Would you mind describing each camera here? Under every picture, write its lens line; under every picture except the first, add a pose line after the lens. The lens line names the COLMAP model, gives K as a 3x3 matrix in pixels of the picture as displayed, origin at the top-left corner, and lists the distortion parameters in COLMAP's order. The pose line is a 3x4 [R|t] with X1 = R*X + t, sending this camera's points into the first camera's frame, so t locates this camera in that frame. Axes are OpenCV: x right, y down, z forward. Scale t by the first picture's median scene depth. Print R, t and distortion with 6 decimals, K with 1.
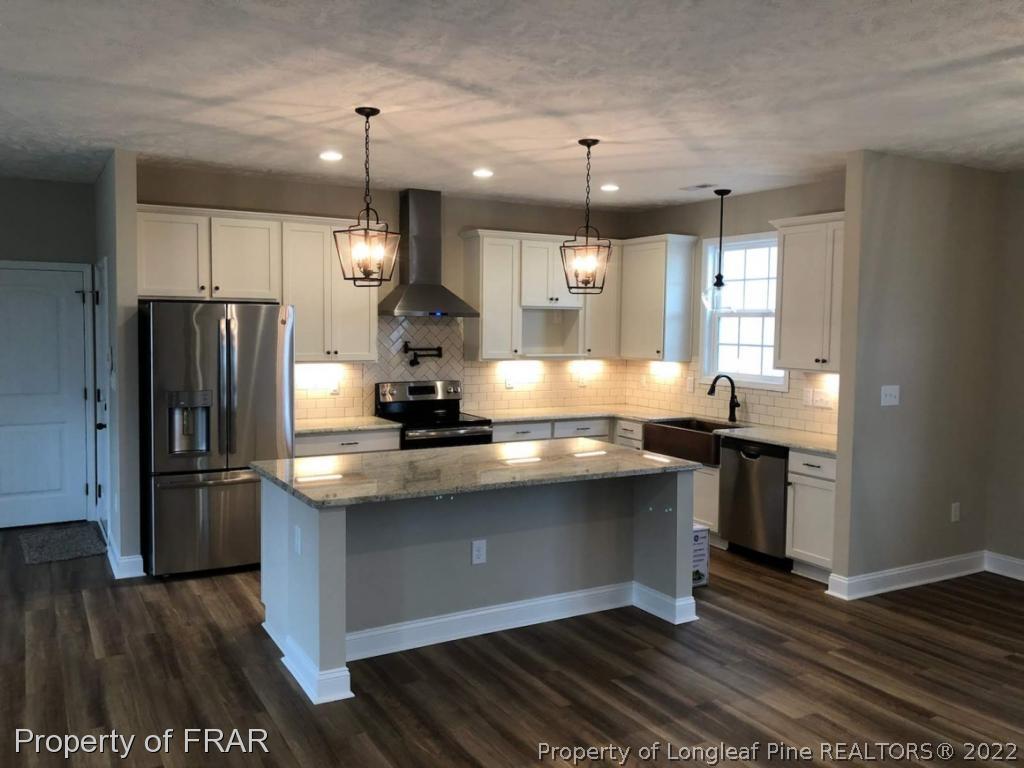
lens RADIAL K [[802.6, 0, 512.0], [0, 802.6, 384.0], [0, 0, 1]] dist [0.092993, -0.003568]
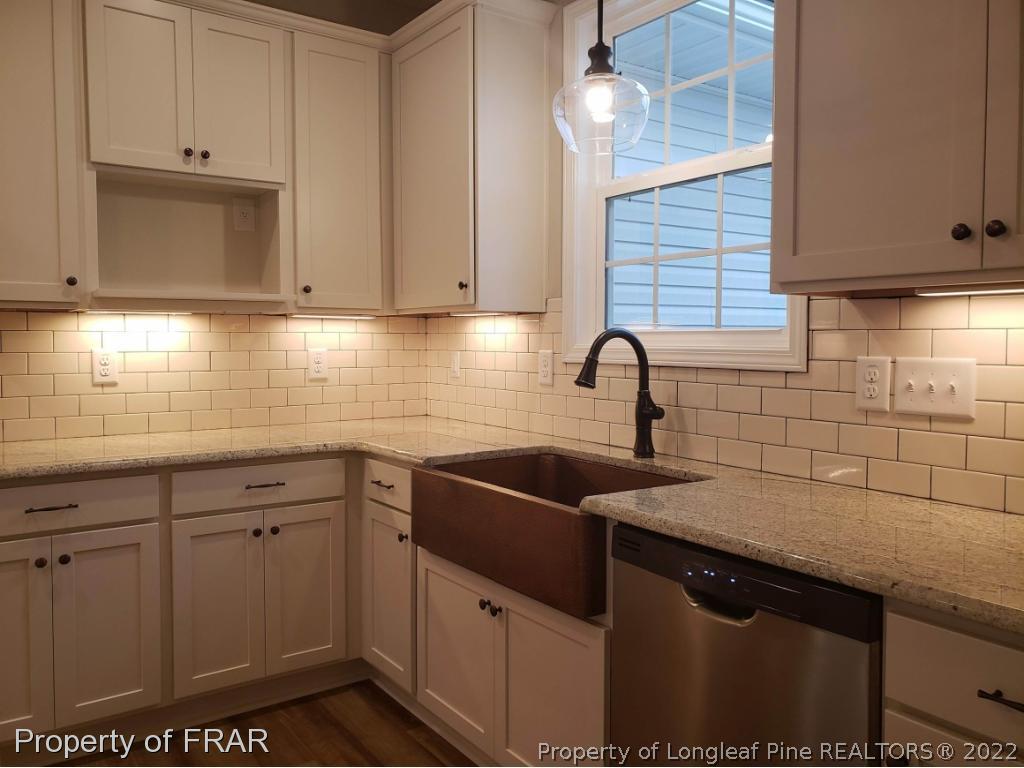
lens RADIAL K [[800.7, 0, 512.0], [0, 800.7, 384.0], [0, 0, 1]] dist [0.002958, -0.001663]
pose [[0.994453, -0.020179, 0.103225, 0.170647], [0.021544, 0.999694, -0.012130, 0.015291], [-0.102948, 0.014287, 0.994584, 0.624795]]
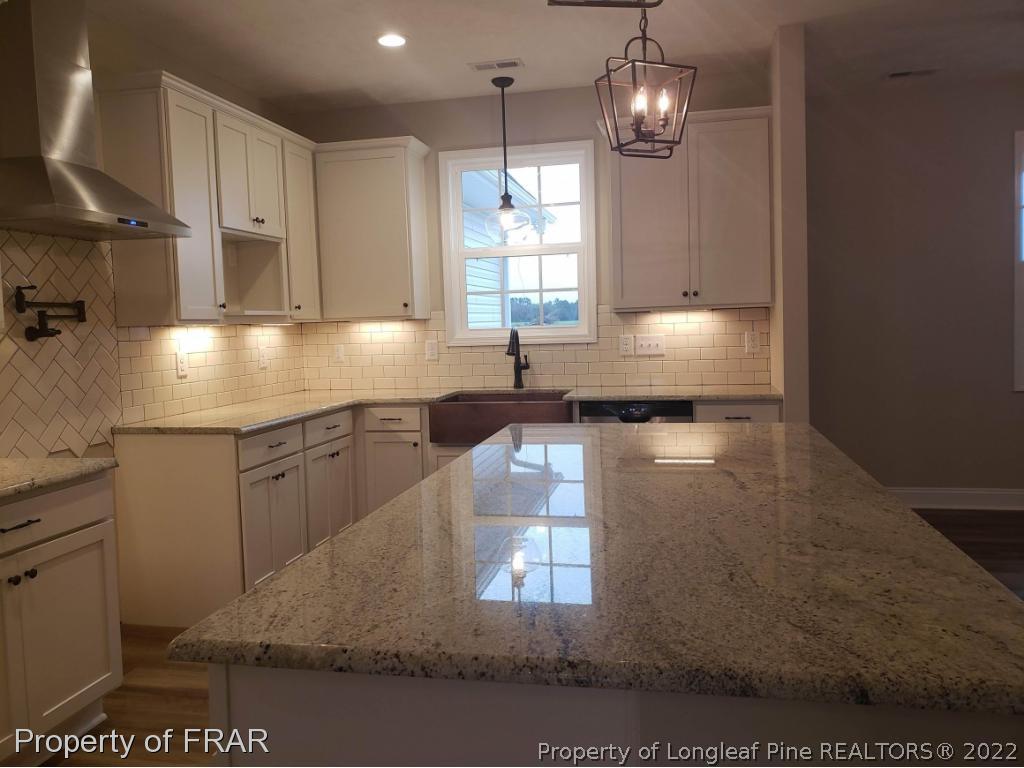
lens RADIAL K [[802.6, 0, 512.0], [0, 802.6, 384.0], [0, 0, 1]] dist [0.092993, -0.003568]
pose [[0.657322, -0.094182, 0.747702, -0.303300], [0.094830, 0.994611, 0.041916, 0.008823], [-0.747620, 0.043353, 0.662710, 0.481339]]
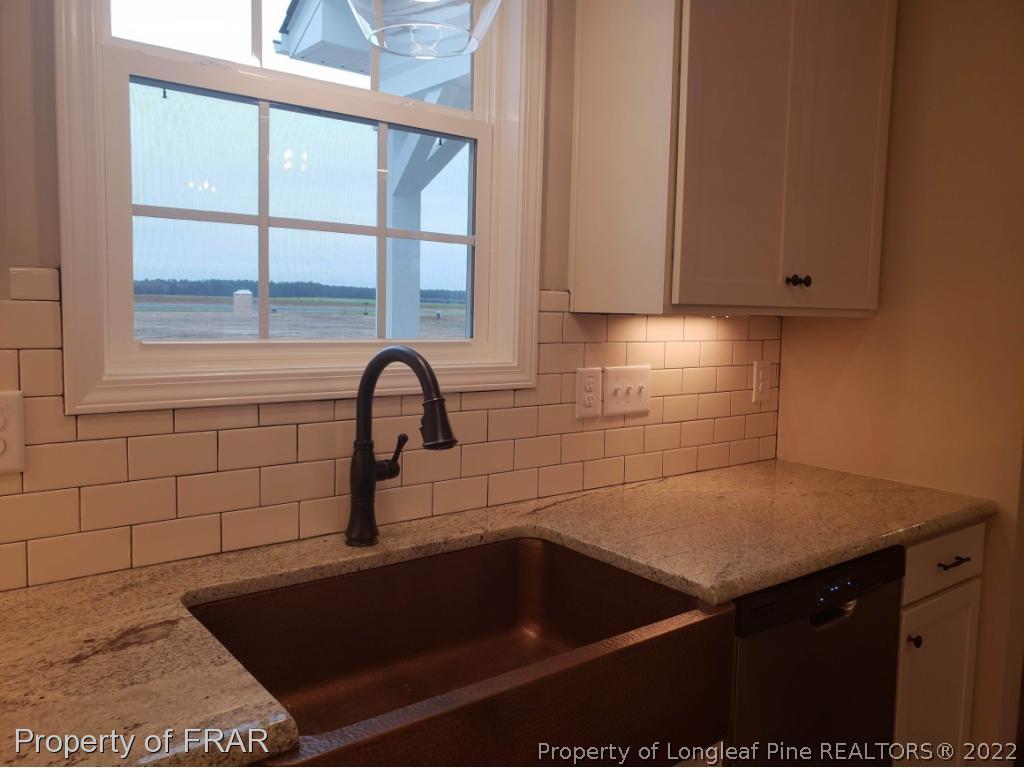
lens RADIAL K [[802.6, 0, 512.0], [0, 802.6, 384.0], [0, 0, 1]] dist [0.092993, -0.003568]
pose [[-0.163999, -0.115261, 0.979704, 0.033045], [0.042202, 0.991421, 0.123704, -0.027785], [-0.985557, 0.061632, -0.157728, 0.971128]]
